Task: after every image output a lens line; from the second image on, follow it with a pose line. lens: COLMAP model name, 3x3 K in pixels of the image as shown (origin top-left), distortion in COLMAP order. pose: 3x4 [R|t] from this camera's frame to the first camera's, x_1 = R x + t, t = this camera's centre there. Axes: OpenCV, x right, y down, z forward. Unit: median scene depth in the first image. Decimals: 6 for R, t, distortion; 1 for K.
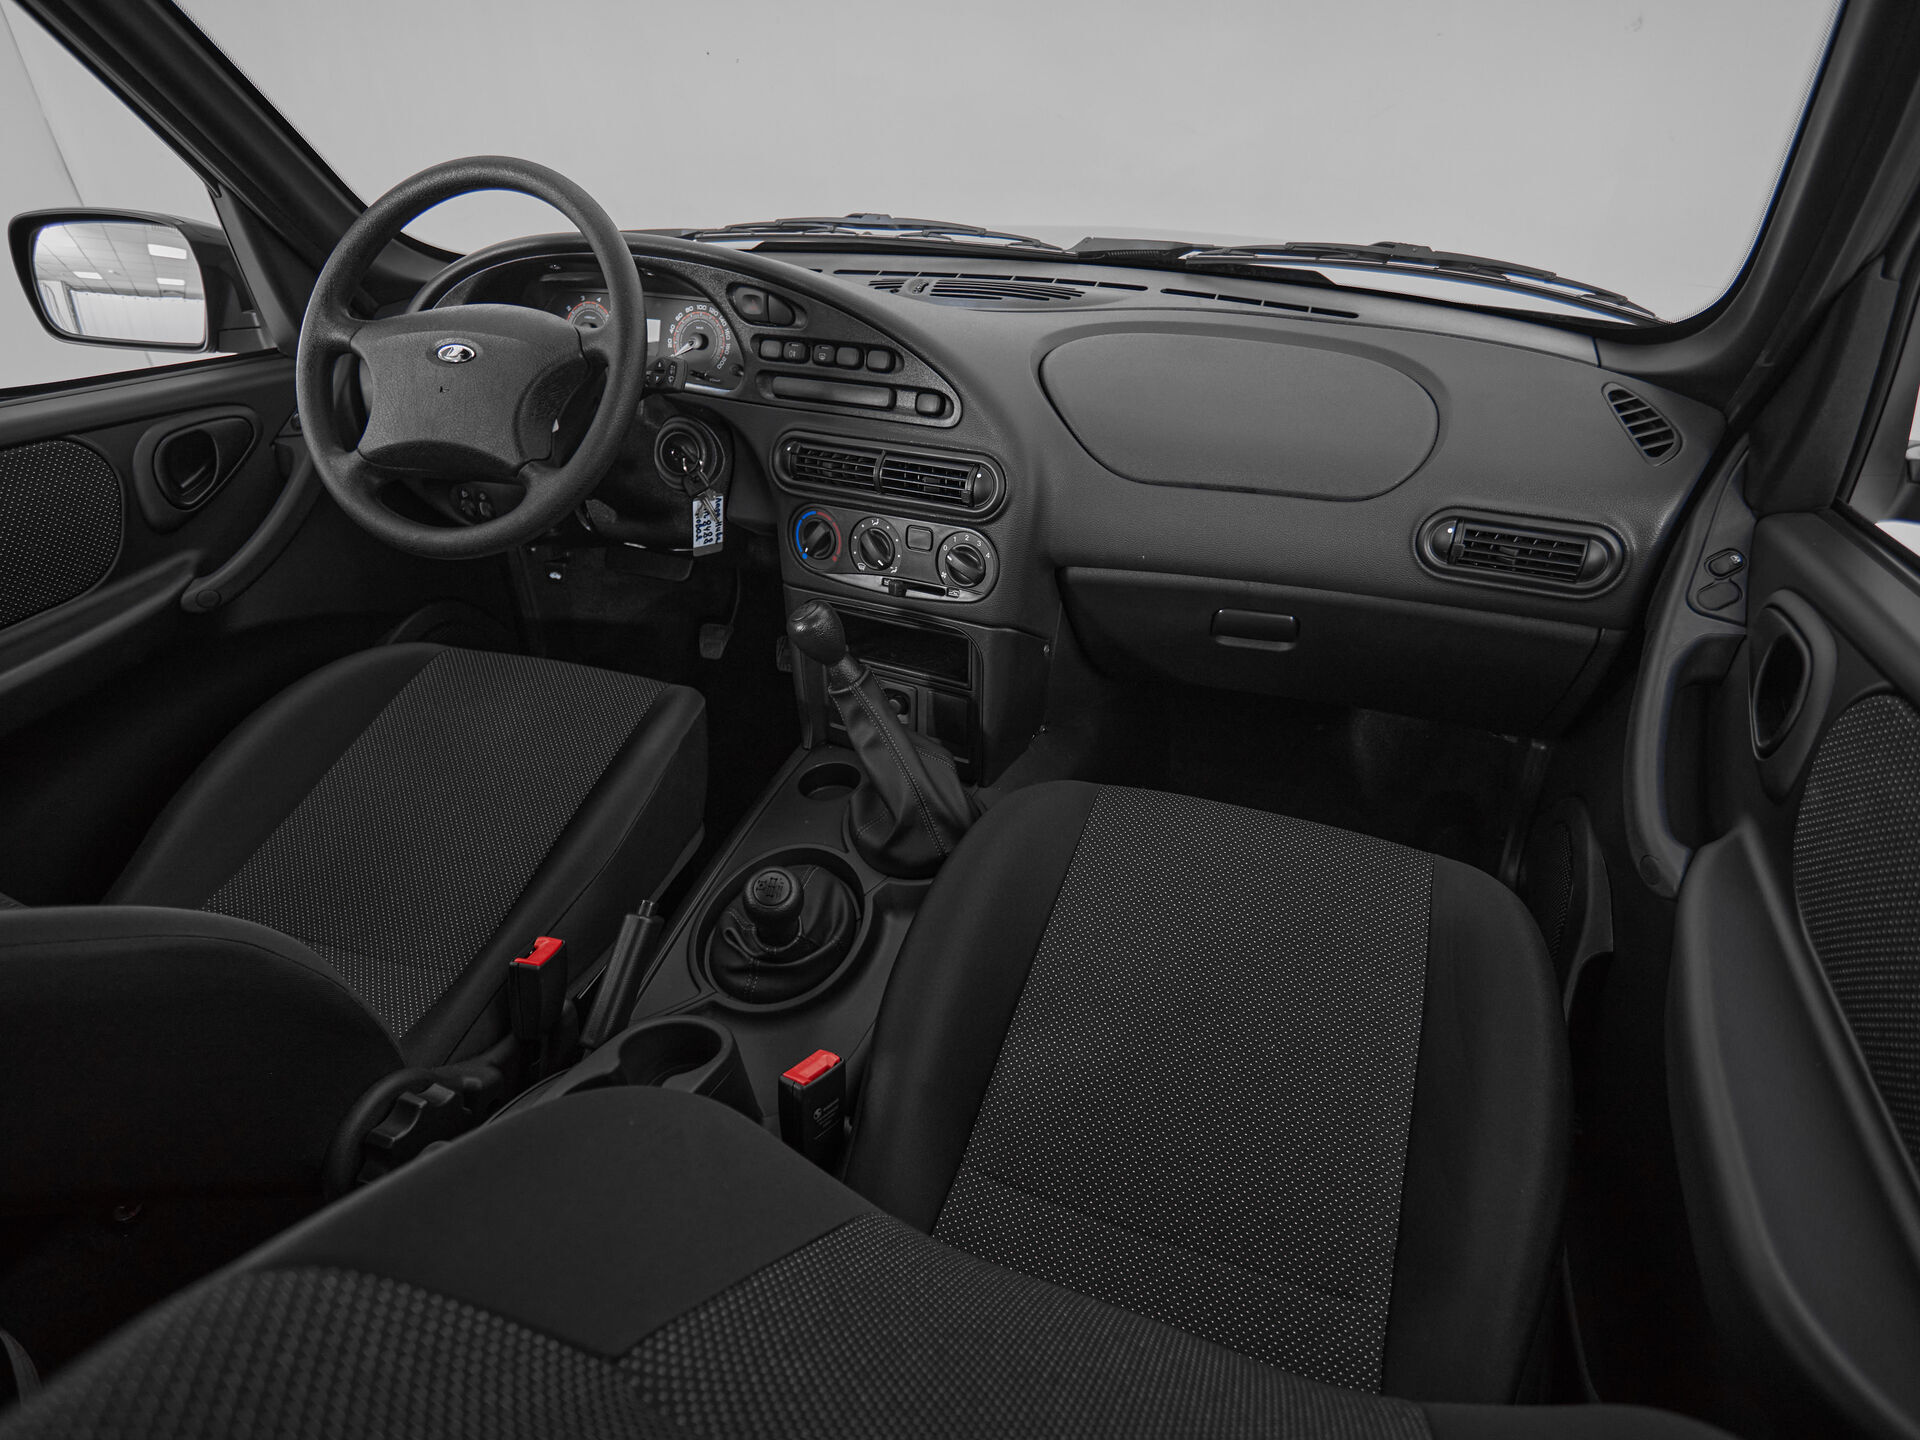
lens RADIAL K [[1038.7, 0, 960.0], [0, 1038.7, 720.0], [0, 0, 1]] dist [-0.000500, -0.000131]
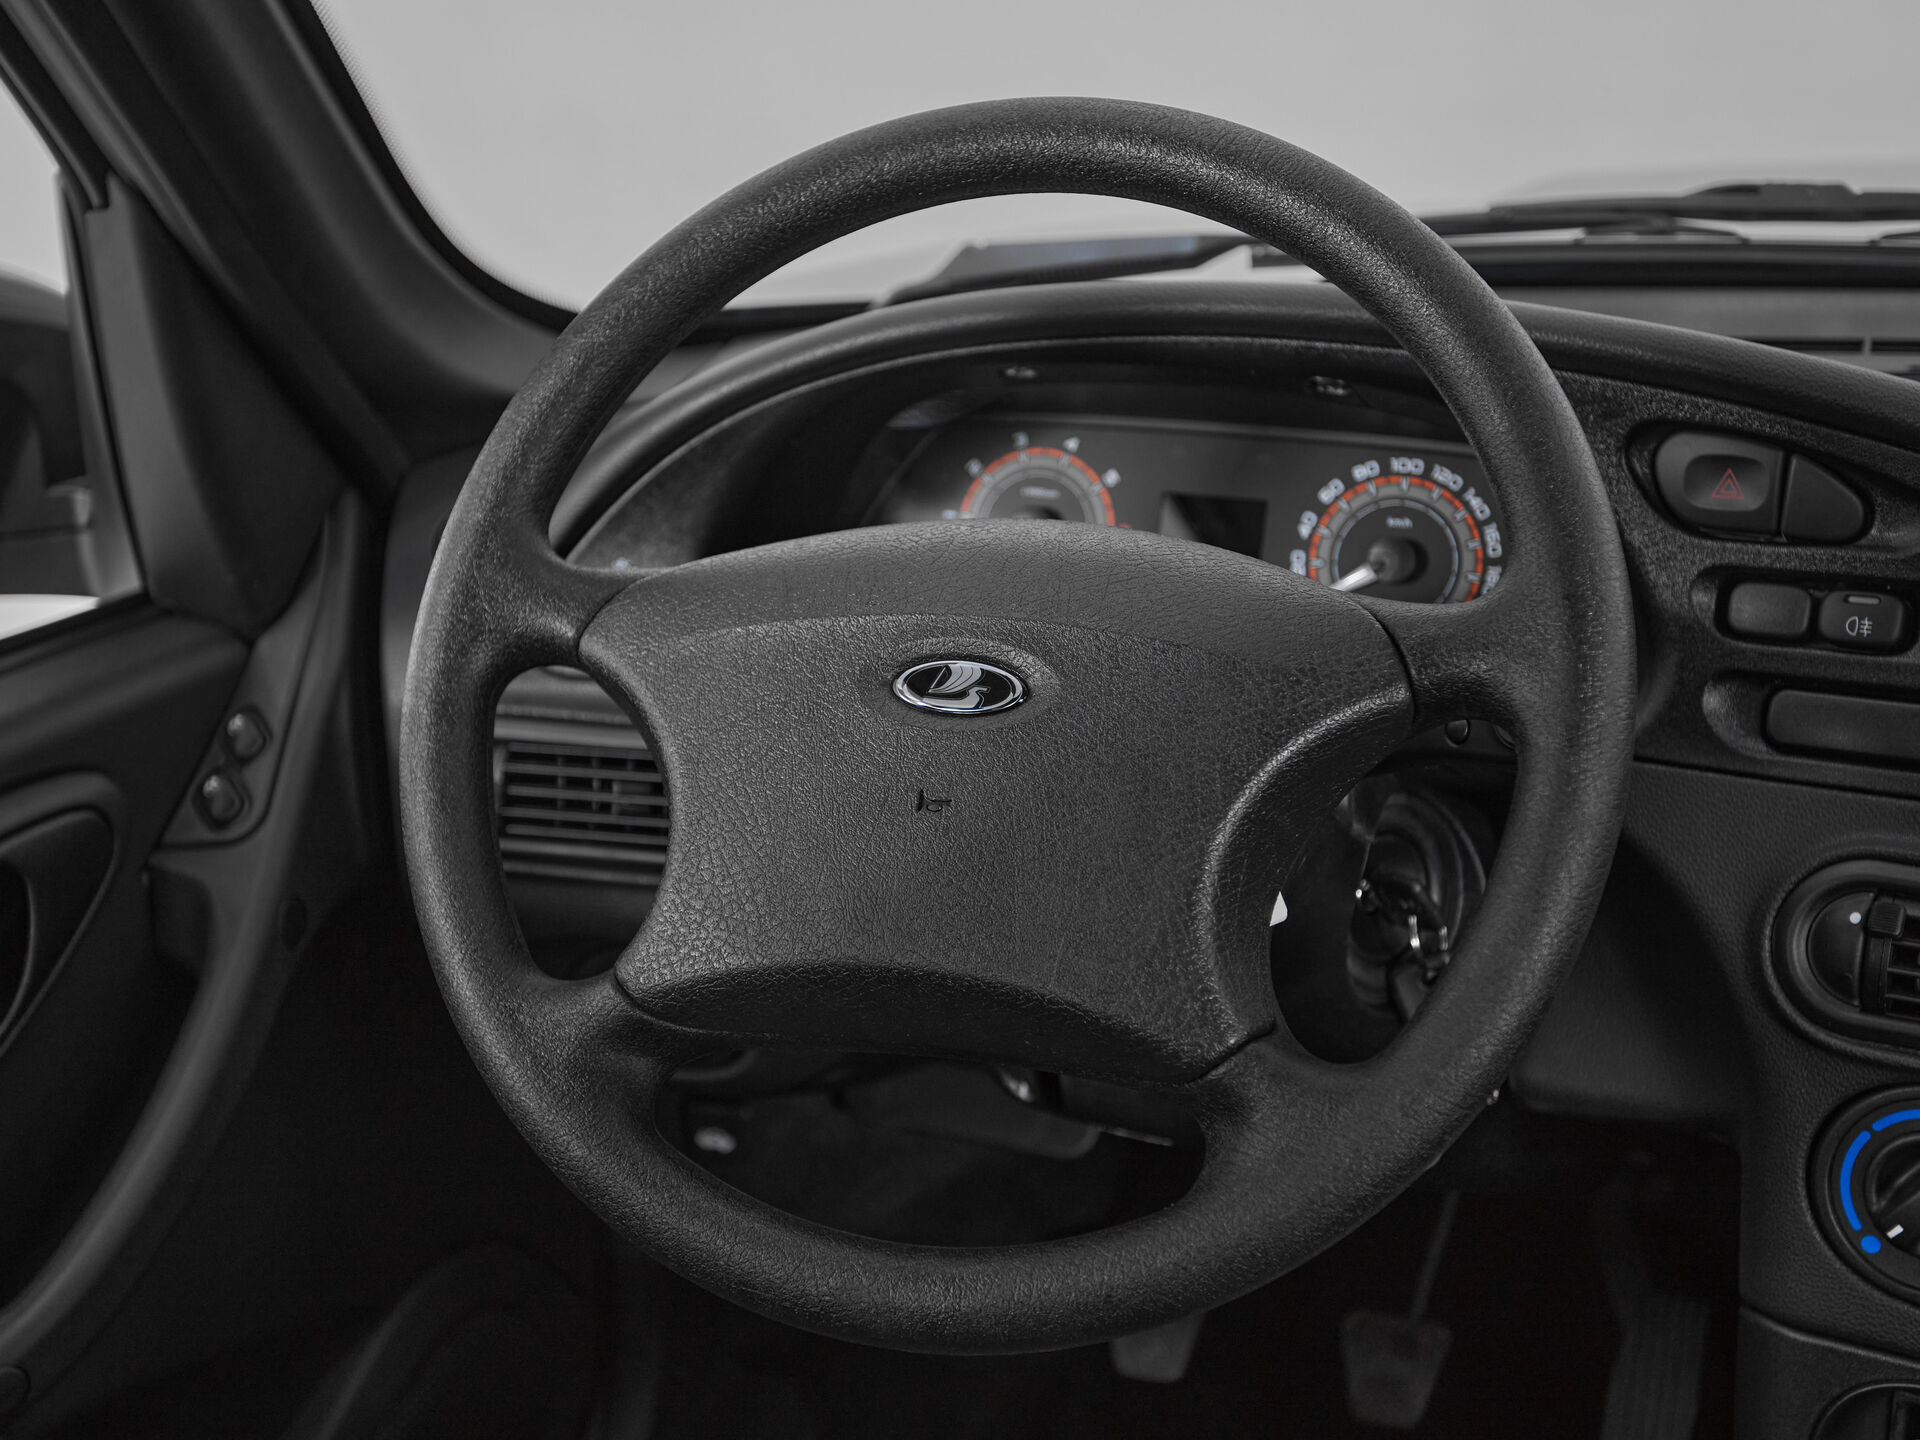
lens RADIAL K [[2441.4, 0, 960.3], [0, 2441.4, 767.2], [0, 0, 1]] dist [0.007781, 0.018454]
pose [[0.997744, -0.013718, -0.065724, -0.381680], [0.001234, 0.982488, -0.186322, -0.166545], [0.067129, 0.185820, 0.980288, 0.244427]]
